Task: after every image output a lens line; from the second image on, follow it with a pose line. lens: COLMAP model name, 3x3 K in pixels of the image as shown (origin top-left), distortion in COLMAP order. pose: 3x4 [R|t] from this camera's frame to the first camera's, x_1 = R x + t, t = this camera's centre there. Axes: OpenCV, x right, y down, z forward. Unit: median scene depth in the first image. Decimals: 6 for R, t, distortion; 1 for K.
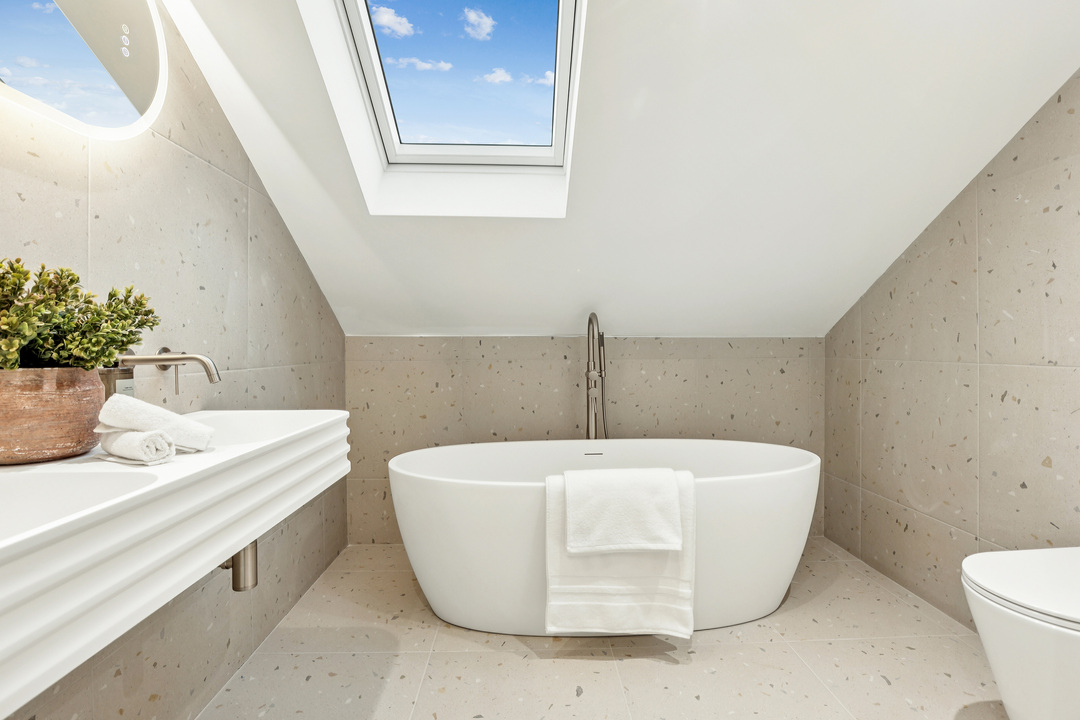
lens RADIAL K [[505.2, 0, 534.4], [0, 505.2, 354.7], [0, 0, 1]] dist [-0.033859, 0.012652]
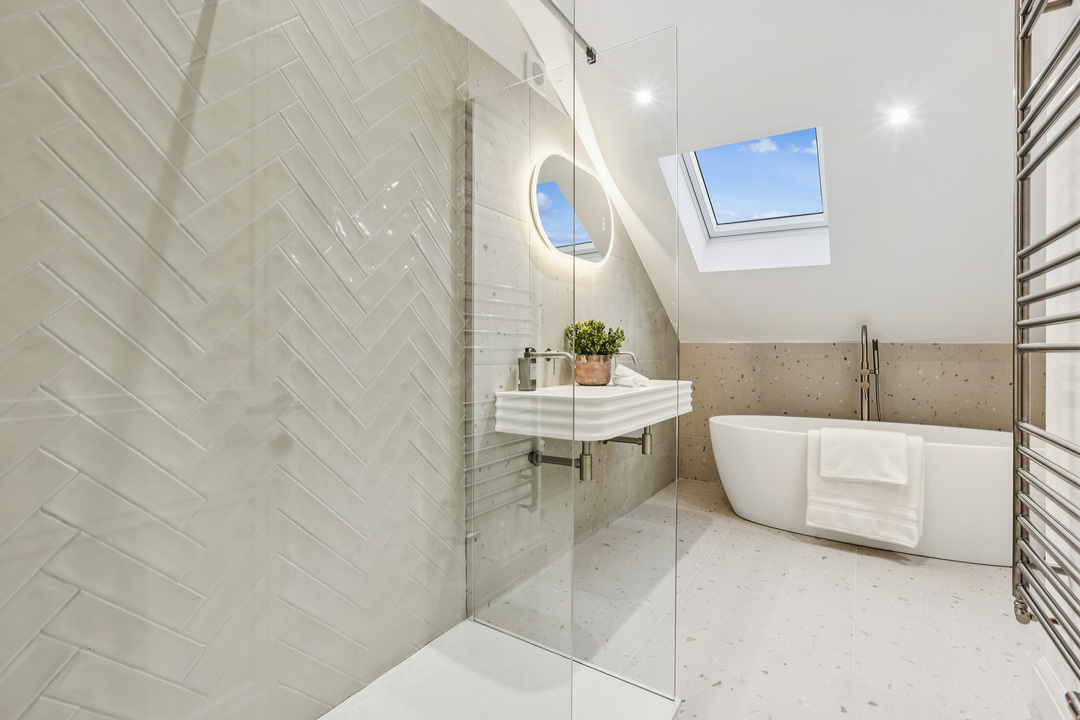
lens RADIAL K [[505.2, 0, 530.8], [0, 505.2, 353.0], [0, 0, 1]] dist [-0.033859, 0.012652]
pose [[0.821212, 0.008765, -0.570556, 0.204610], [-0.015990, 0.999843, -0.007655, 0.020916], [0.570399, 0.015409, 0.821223, -0.833734]]
